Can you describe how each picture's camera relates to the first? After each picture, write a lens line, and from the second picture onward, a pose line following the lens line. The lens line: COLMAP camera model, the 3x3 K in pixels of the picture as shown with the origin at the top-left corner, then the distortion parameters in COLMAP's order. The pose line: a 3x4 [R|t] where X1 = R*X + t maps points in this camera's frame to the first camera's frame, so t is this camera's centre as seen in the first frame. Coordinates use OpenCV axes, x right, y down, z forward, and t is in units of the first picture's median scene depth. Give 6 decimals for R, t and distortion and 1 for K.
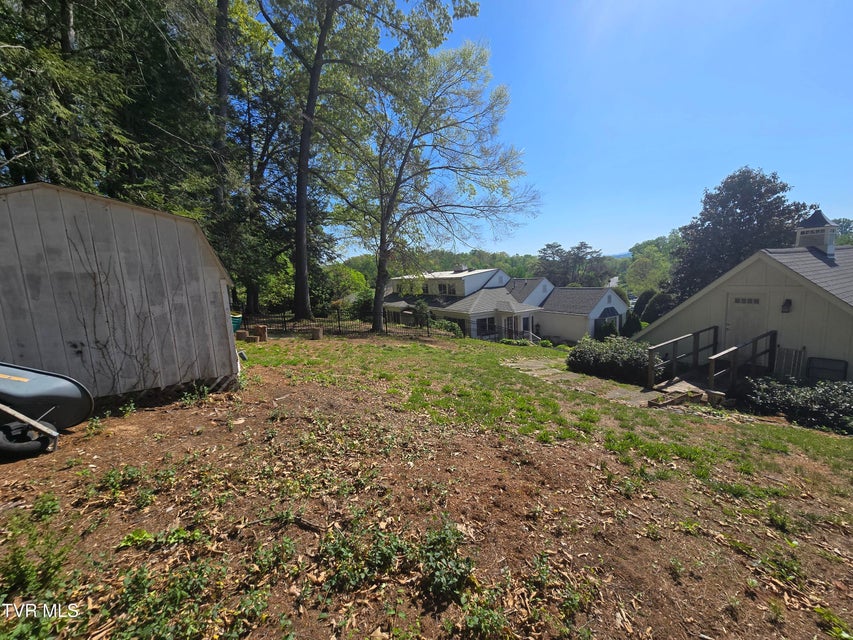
lens RADIAL K [[348.0, 0, 429.3], [0, 348.0, 321.5], [0, 0, 1]] dist [0.004554, -0.000959]
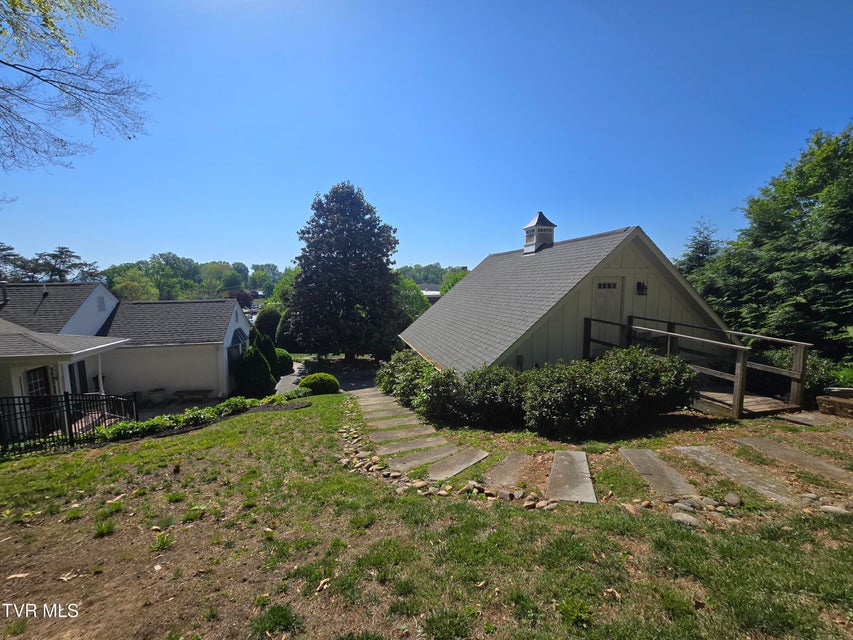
lens RADIAL K [[348.0, 0, 428.0], [0, 348.0, 322.5], [0, 0, 1]] dist [0.004554, -0.000959]
pose [[0.289332, -0.053642, 0.955725, -0.038101], [0.128095, 0.991618, 0.016878, -0.020760], [-0.948619, 0.117540, 0.293778, 0.615031]]
